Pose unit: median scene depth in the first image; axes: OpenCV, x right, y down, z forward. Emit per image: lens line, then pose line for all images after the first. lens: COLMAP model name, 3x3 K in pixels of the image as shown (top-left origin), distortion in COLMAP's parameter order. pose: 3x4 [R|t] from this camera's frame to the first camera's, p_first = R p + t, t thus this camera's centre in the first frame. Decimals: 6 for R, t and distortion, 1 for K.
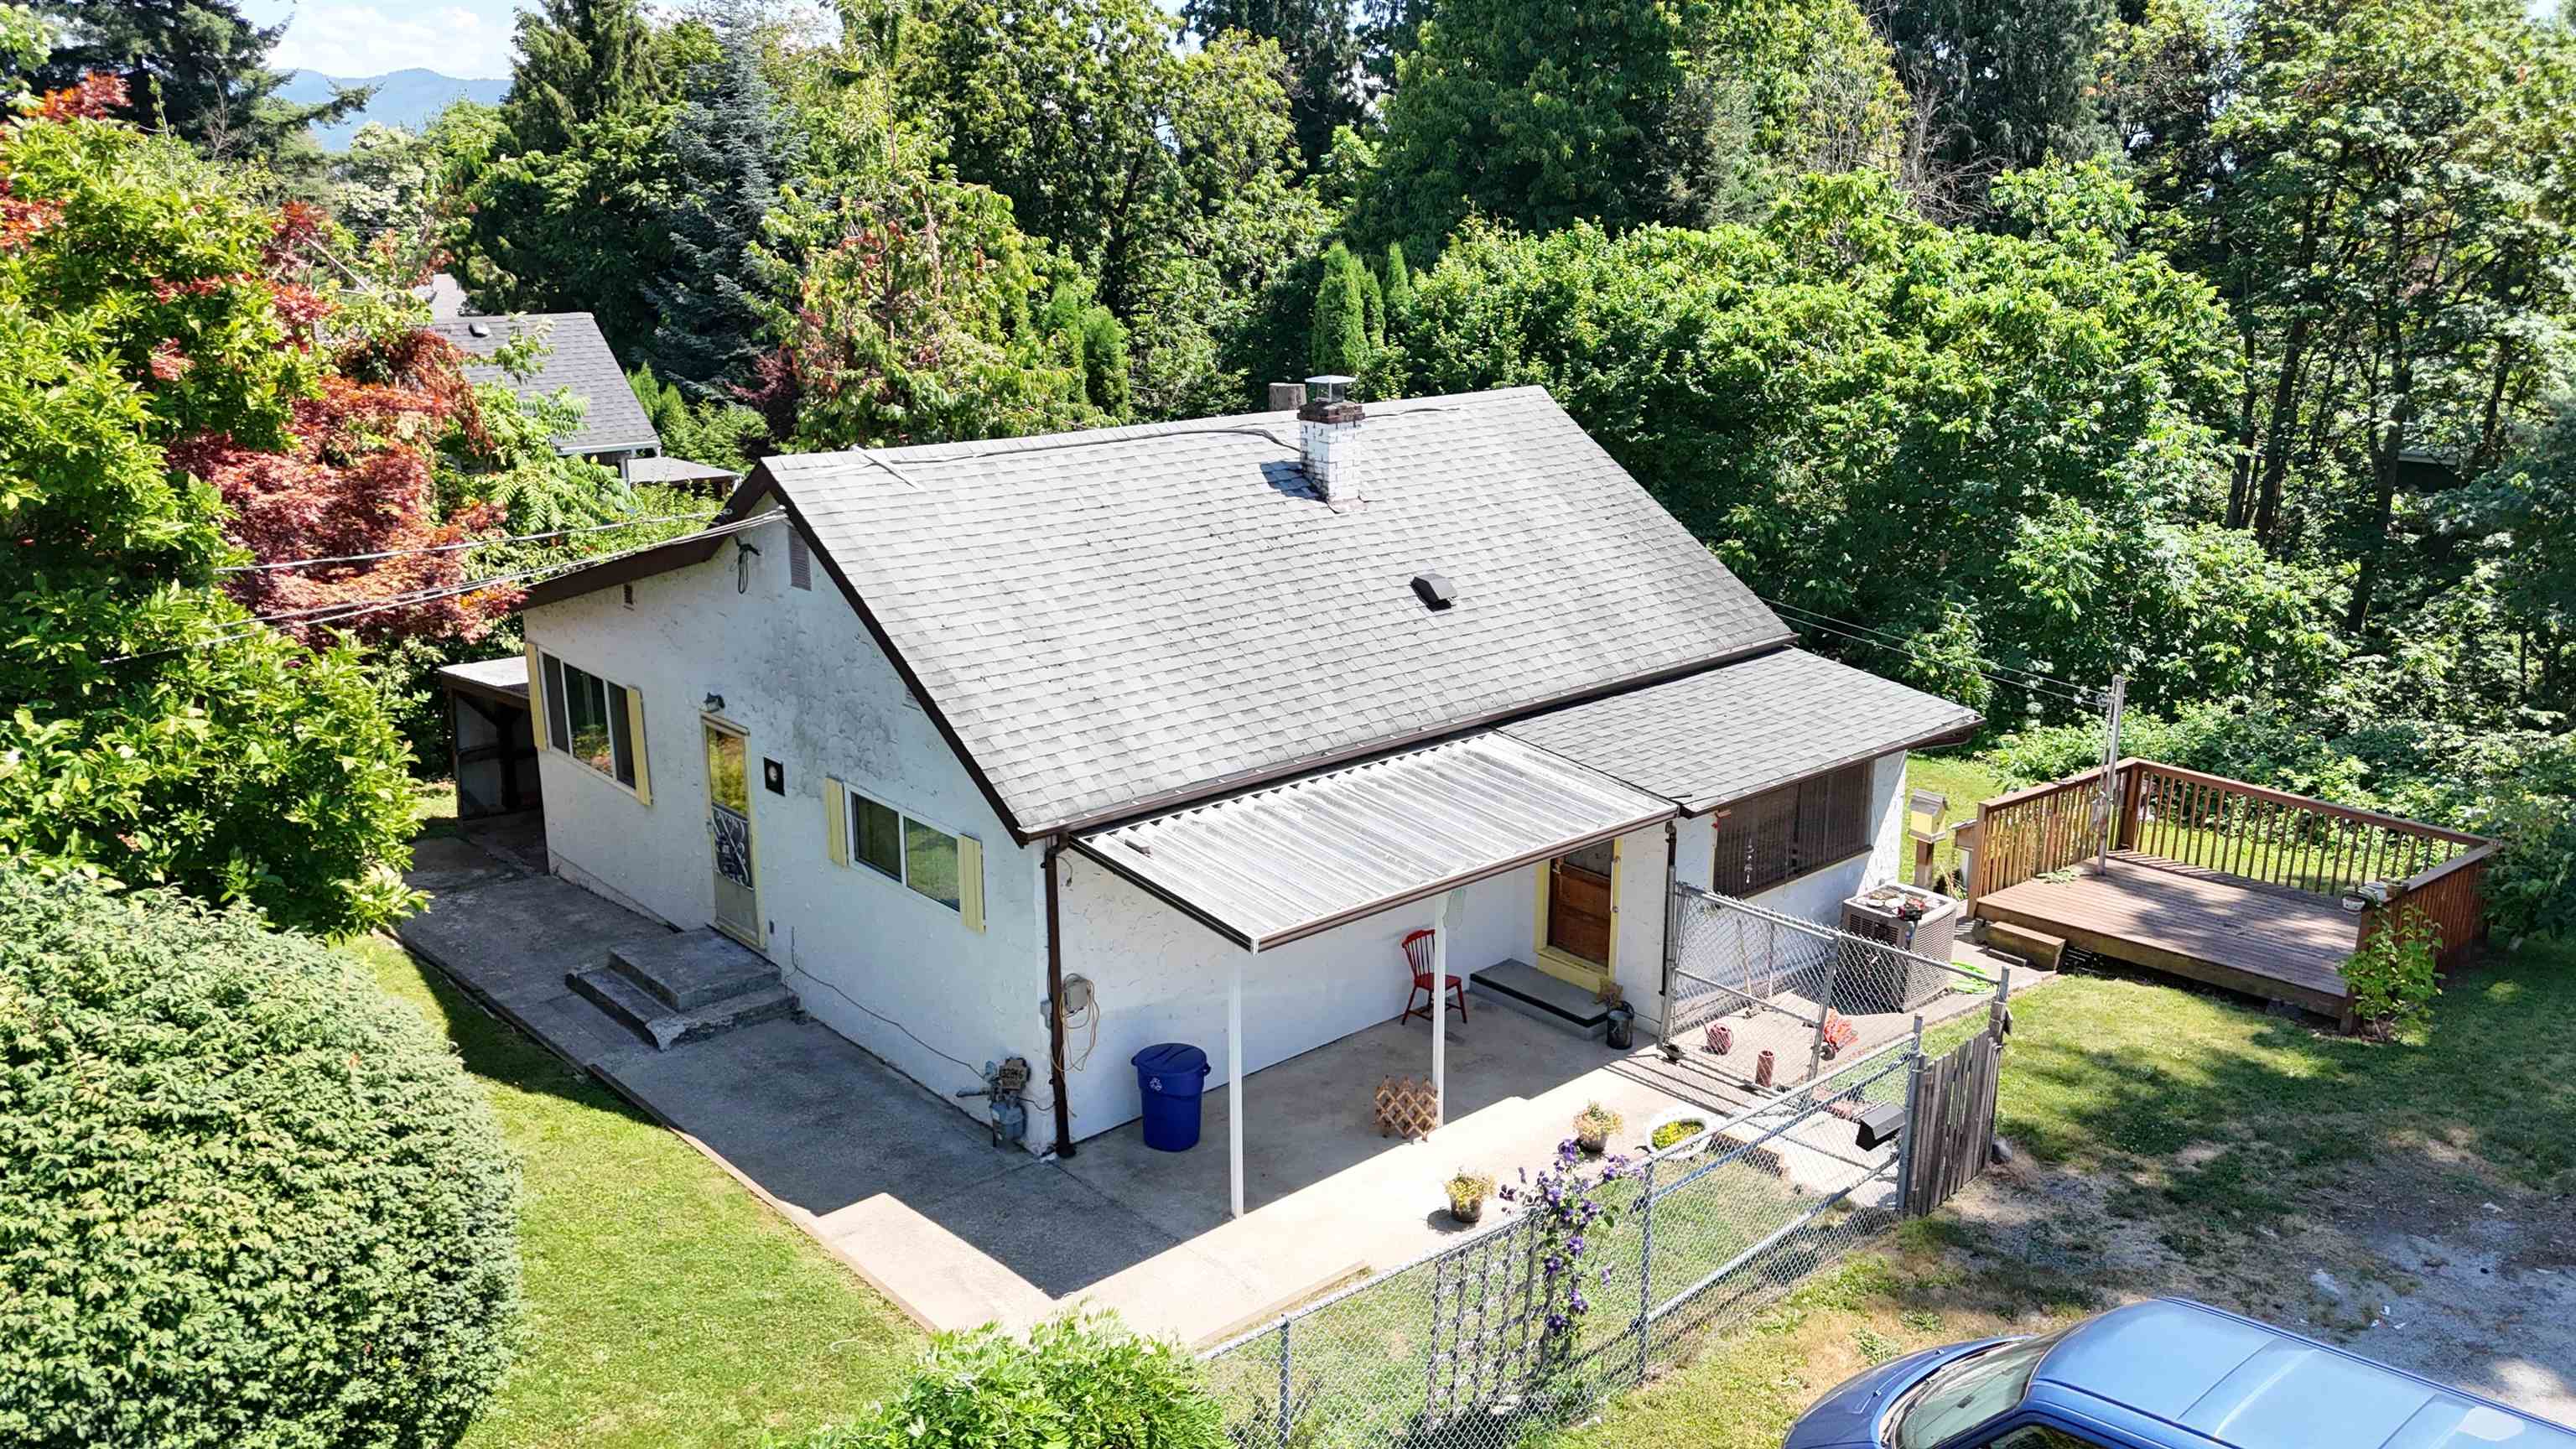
lens RADIAL K [[1866.9, 0, 1288.0], [0, 1866.9, 724.5], [0, 0, 1]] dist [-0.003280, -0.001097]
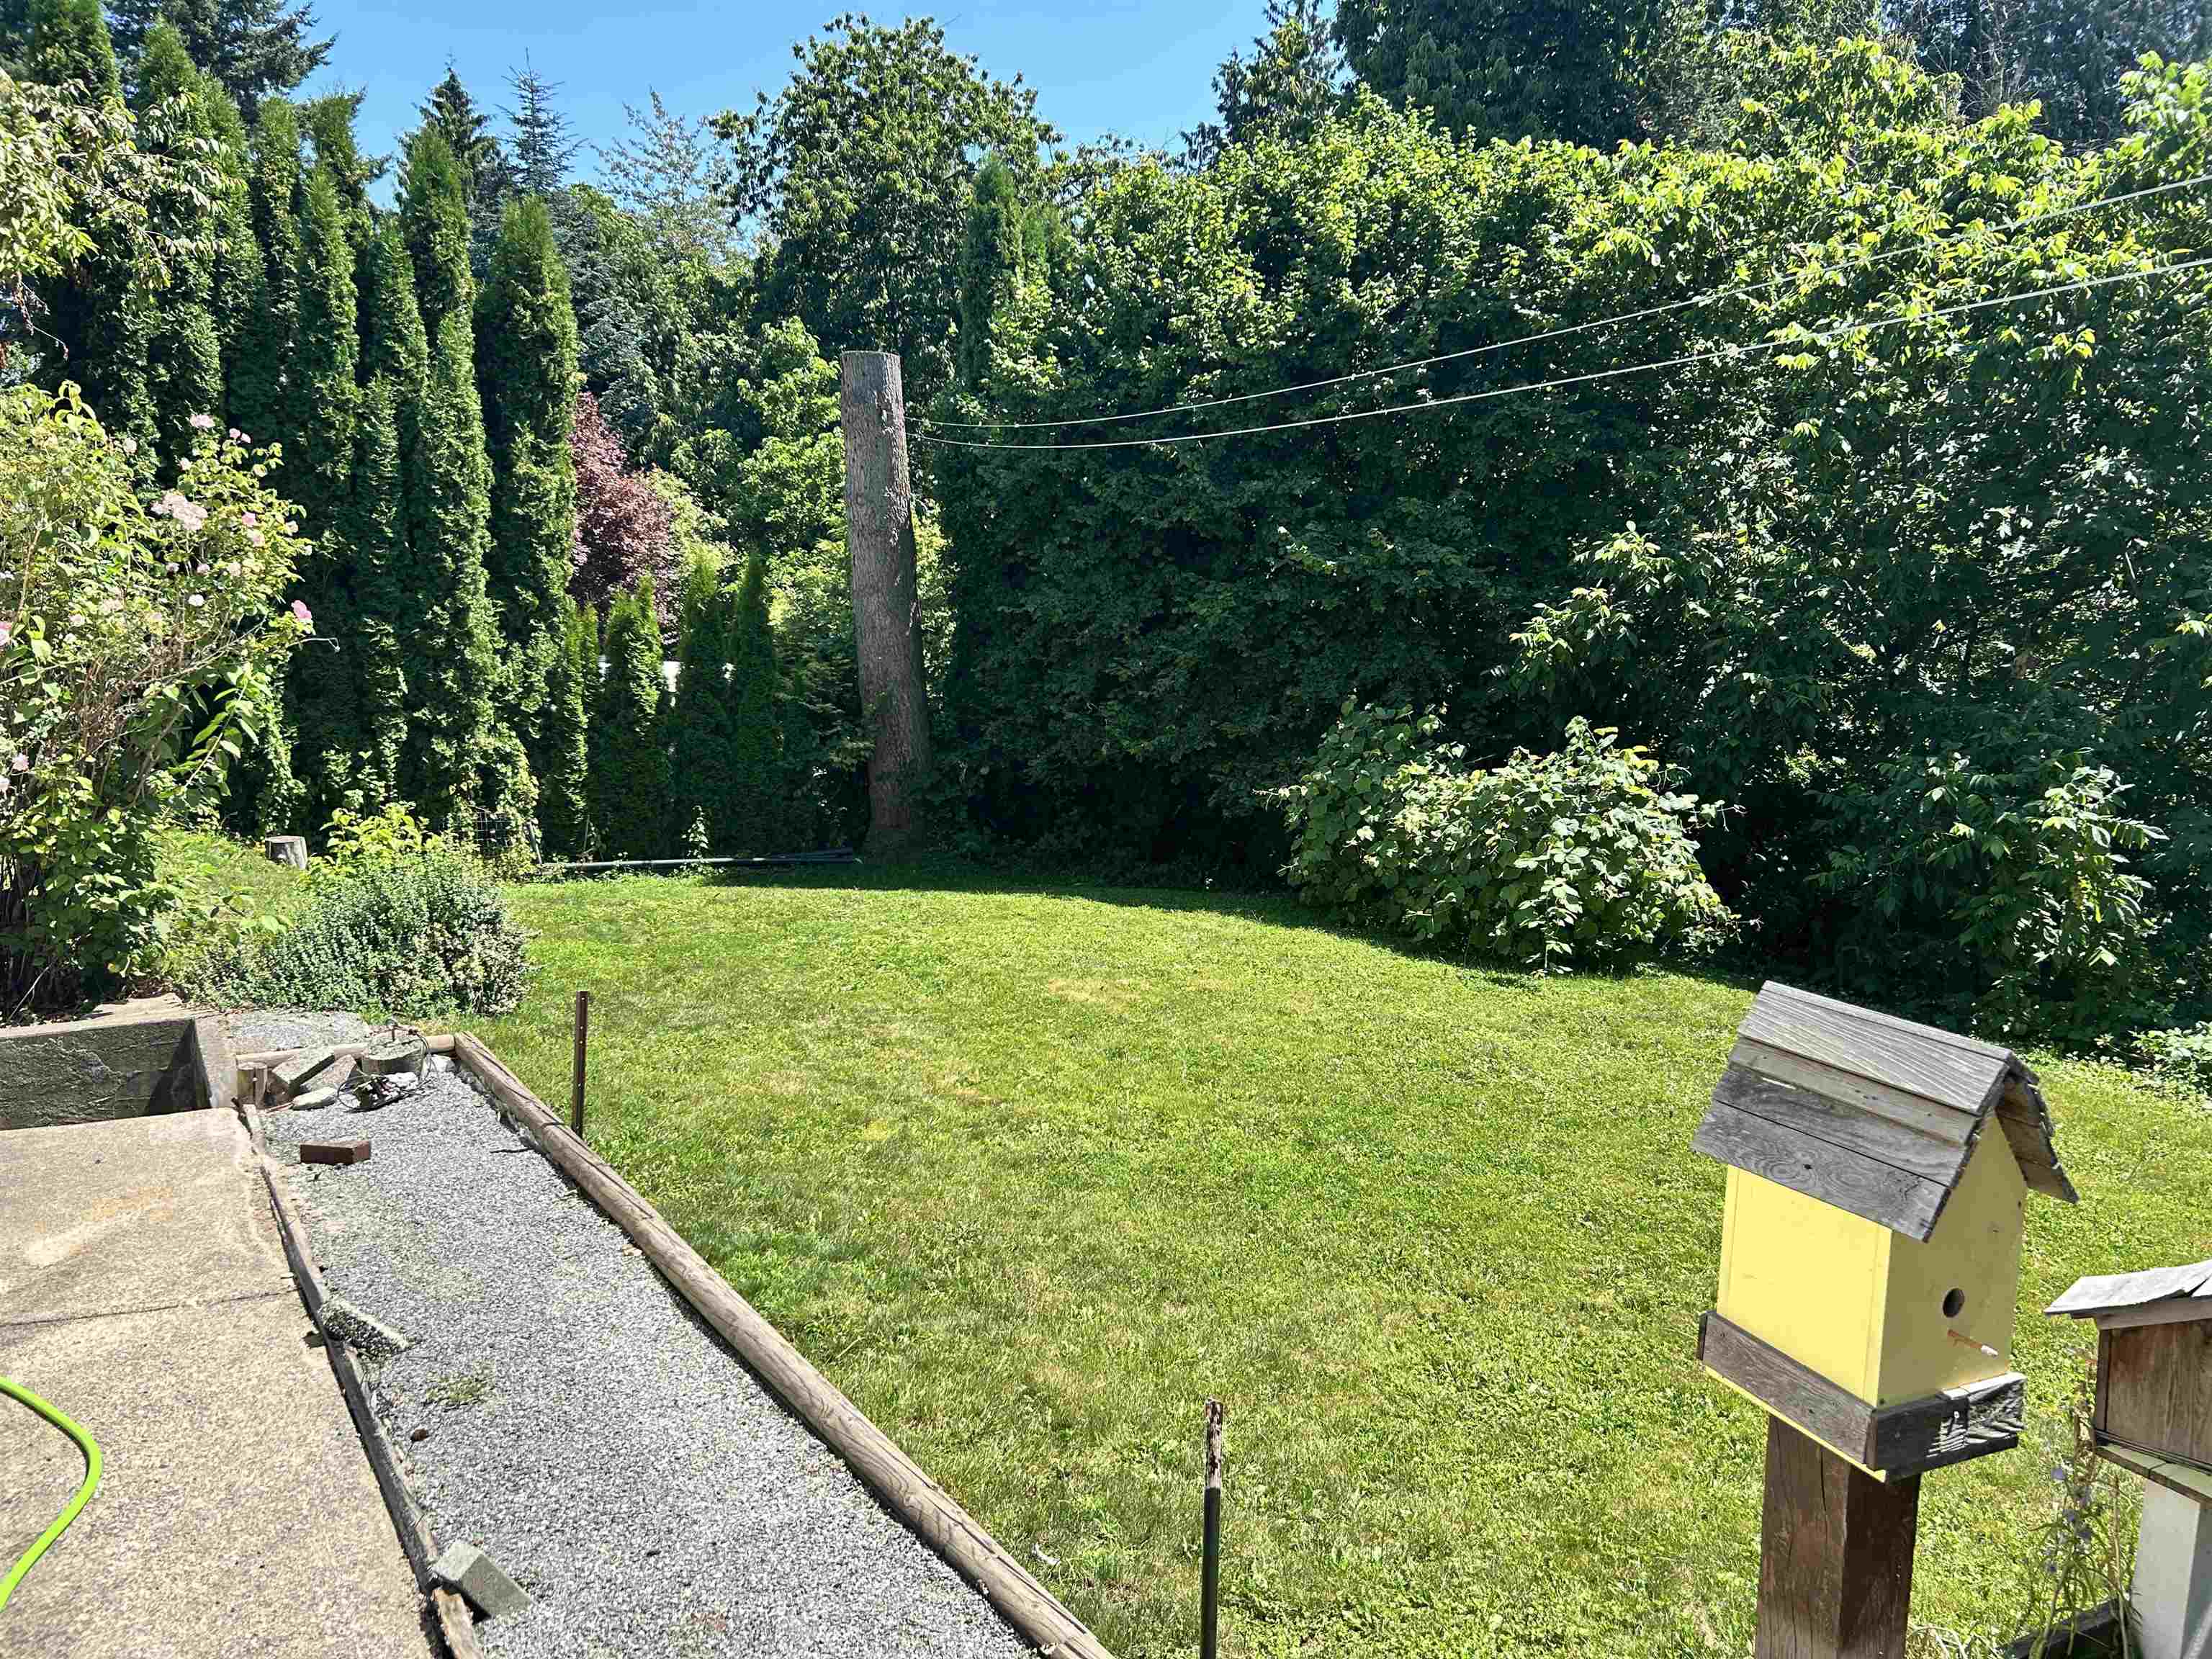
lens RADIAL K [[1720.5, 0, 1106.0], [0, 1720.5, 829.5], [0, 0, 1]] dist [-0.003256, -0.003382]
pose [[0.986385, 0.054928, -0.155011, 0.338791], [-0.071962, 0.991704, -0.106508, 0.045256], [0.147875, 0.116213, 0.982155, 0.967448]]
